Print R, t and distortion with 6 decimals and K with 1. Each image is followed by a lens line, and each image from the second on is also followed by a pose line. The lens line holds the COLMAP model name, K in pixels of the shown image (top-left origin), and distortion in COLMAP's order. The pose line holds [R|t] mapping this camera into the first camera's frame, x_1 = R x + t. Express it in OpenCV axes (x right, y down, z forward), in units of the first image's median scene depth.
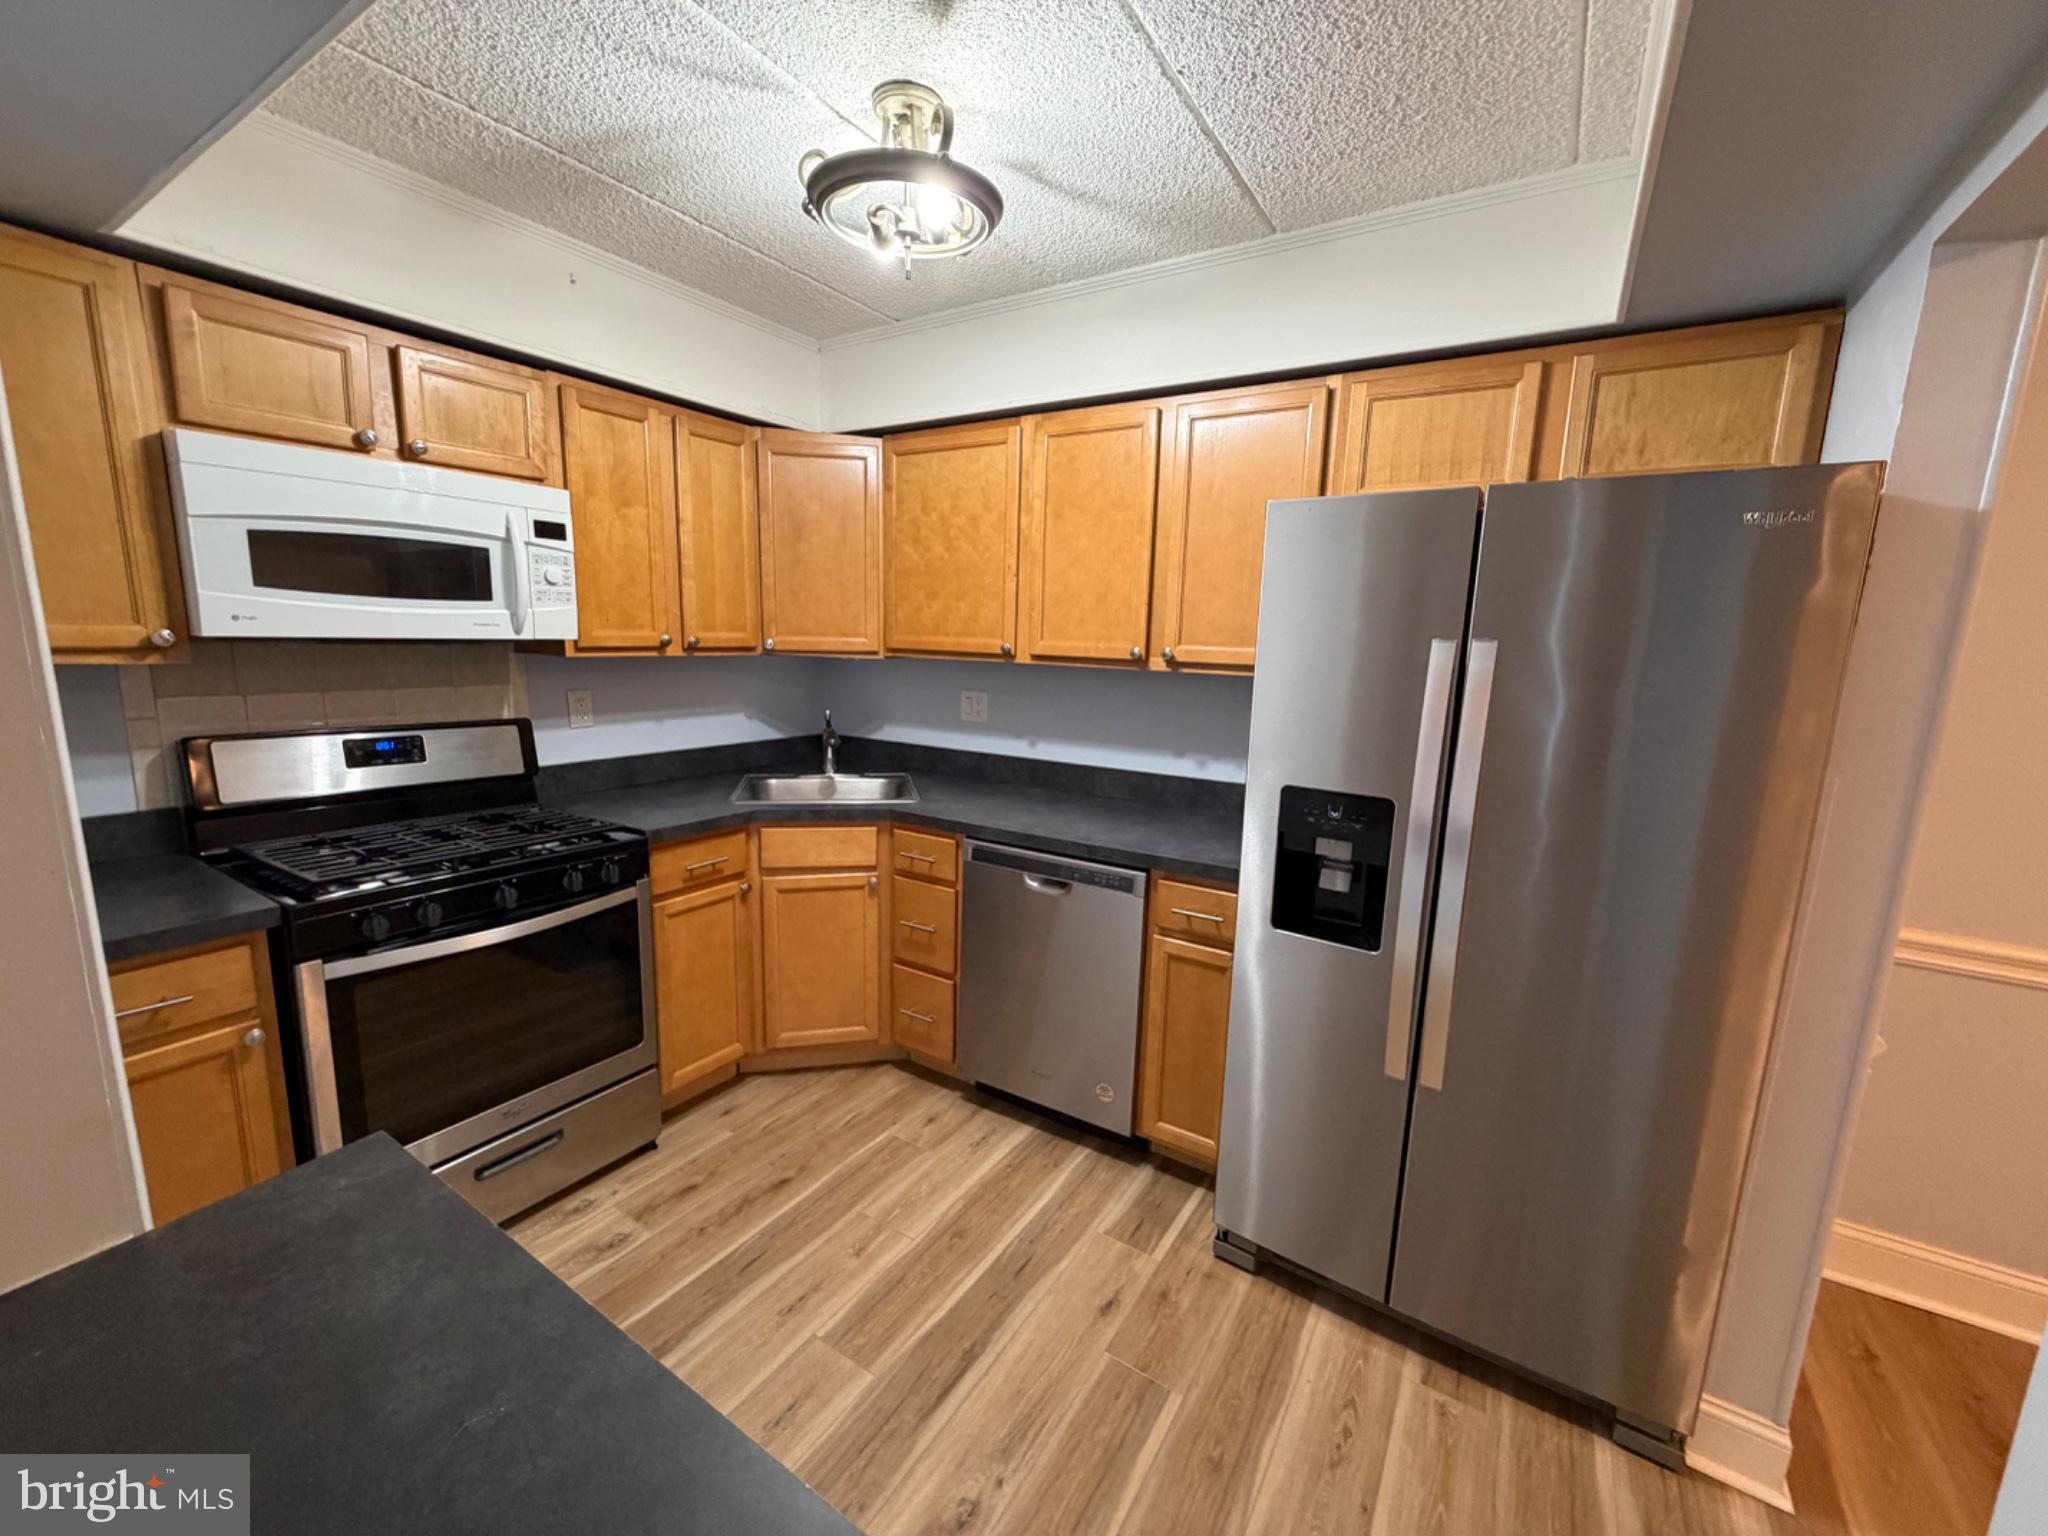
lens RADIAL K [[816.6, 0, 1015.8], [0, 816.6, 766.7], [0, 0, 1]] dist [0.001914, -0.000502]
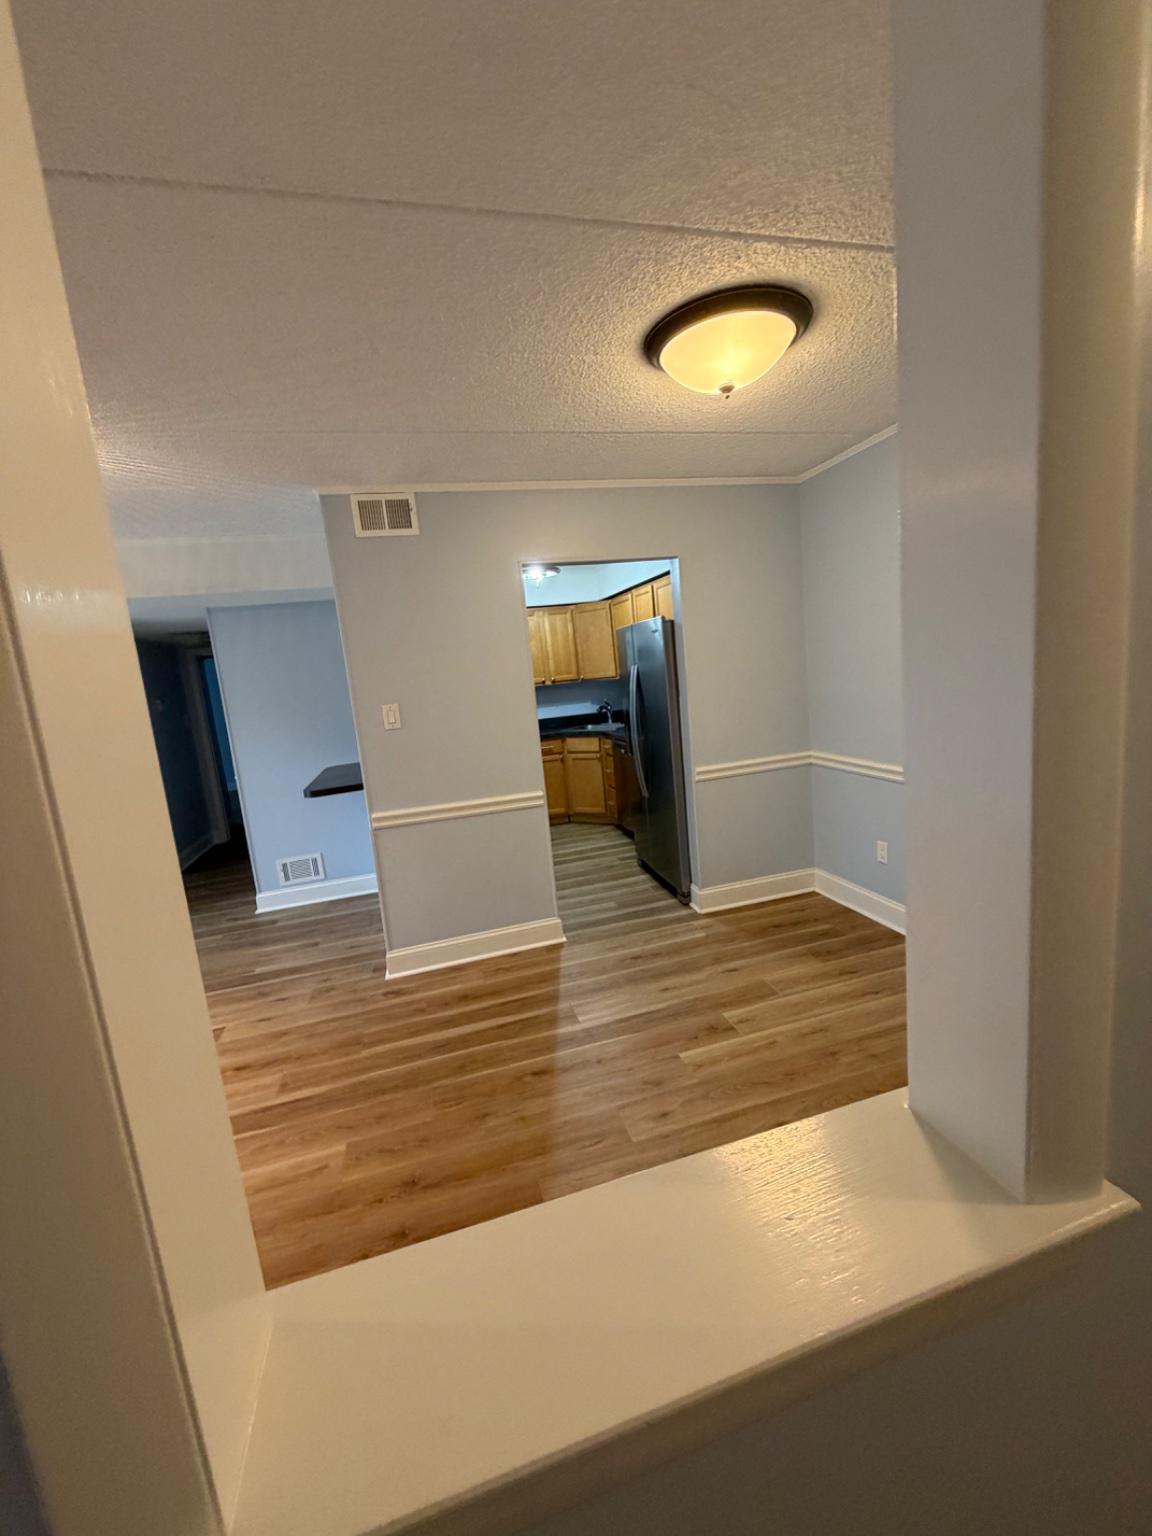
lens RADIAL K [[612.5, 0, 573.9], [0, 612.5, 760.8], [0, 0, 1]] dist [0.001914, -0.000502]
pose [[0.737747, 0.004157, -0.675064, 1.383863], [0.005872, 0.999904, 0.012575, 0.142185], [0.675051, -0.013241, 0.737652, -0.752479]]
